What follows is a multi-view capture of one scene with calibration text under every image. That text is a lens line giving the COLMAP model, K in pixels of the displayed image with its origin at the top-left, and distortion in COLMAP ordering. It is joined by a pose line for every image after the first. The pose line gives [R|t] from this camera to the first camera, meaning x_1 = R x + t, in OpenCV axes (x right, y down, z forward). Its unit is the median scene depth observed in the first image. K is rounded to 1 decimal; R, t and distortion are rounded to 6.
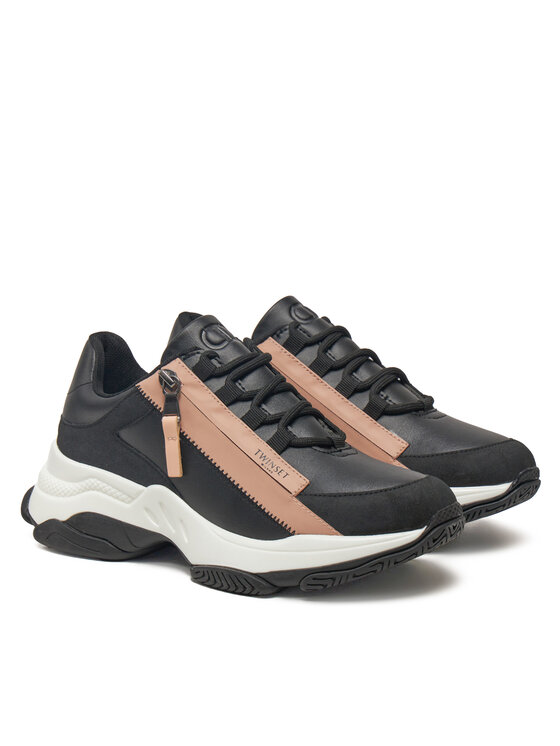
lens RADIAL K [[1915.2, 0, 280.0], [0, 1915.2, 373.0], [0, 0, 1]] dist [-0.027266, -0.119551]
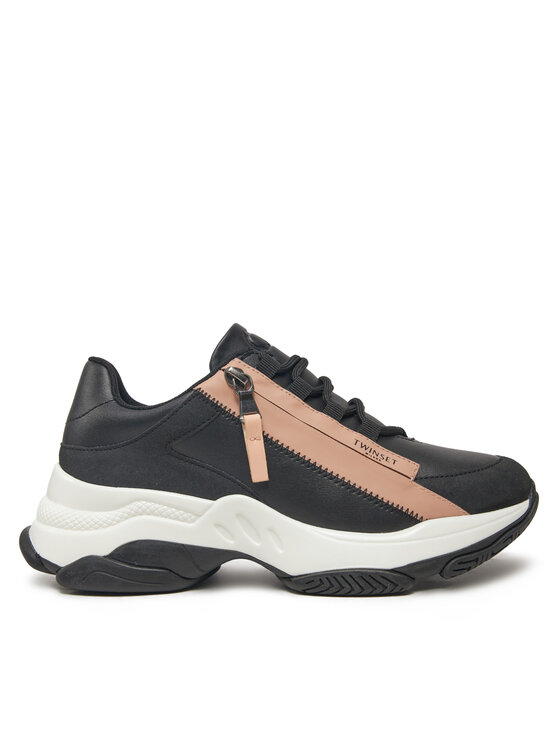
lens RADIAL K [[932.2, 0, 280.0], [0, 932.2, 373.0], [0, 0, 1]] dist [0.012584, 0.013088]
pose [[0.838063, -0.029408, 0.544780, -0.282010], [0.111530, 0.986693, -0.118310, 0.055766], [-0.534052, 0.159911, 0.830191, 0.608862]]
